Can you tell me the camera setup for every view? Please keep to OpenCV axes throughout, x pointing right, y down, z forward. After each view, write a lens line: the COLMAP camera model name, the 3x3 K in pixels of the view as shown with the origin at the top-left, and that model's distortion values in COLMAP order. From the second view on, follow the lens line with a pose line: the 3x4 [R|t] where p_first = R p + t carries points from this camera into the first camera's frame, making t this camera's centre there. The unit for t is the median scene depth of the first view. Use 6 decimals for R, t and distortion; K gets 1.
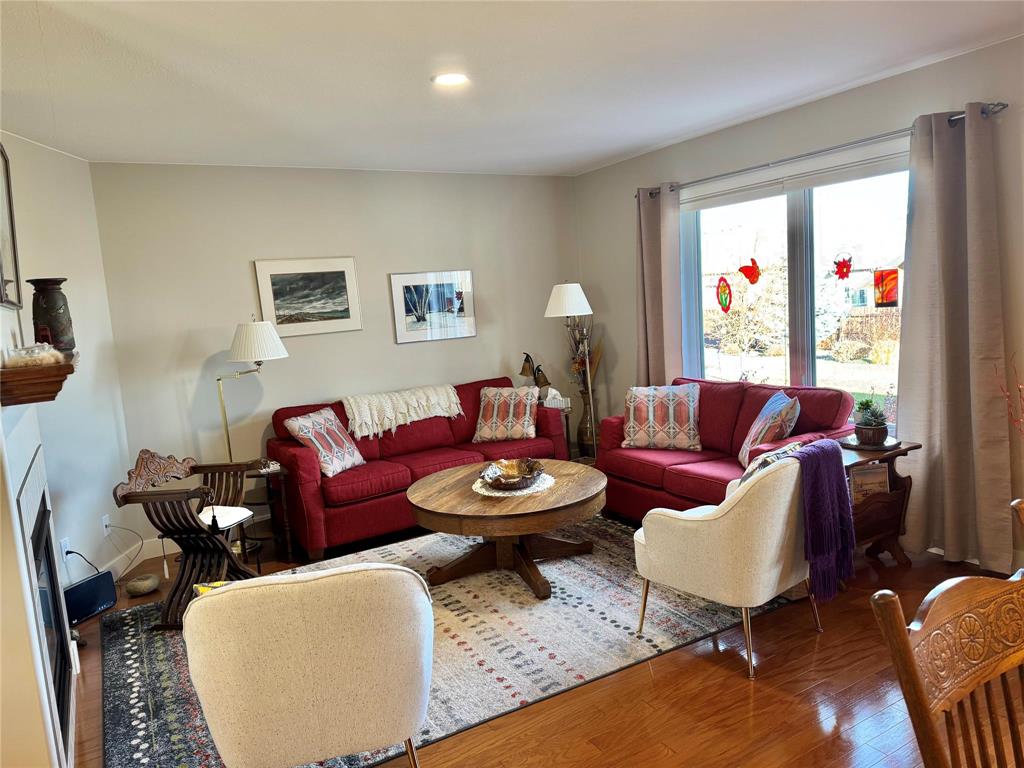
lens RADIAL K [[714.7, 0, 512.0], [0, 714.7, 384.0], [0, 0, 1]] dist [0.116012, -0.157908]
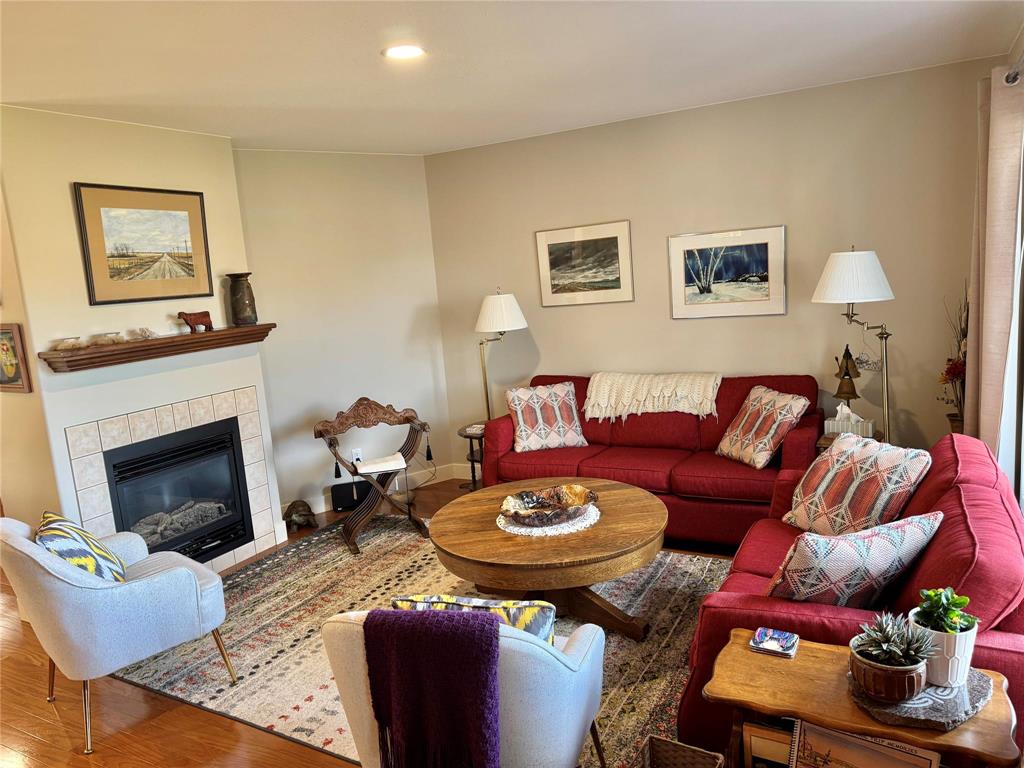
lens RADIAL K [[714.7, 0, 512.0], [0, 714.7, 384.0], [0, 0, 1]] dist [0.116012, -0.157908]
pose [[0.515711, 0.168041, -0.840121, 0.507705], [-0.058714, 0.985203, 0.161019, -0.113389], [0.854748, -0.033713, 0.517947, 0.410346]]
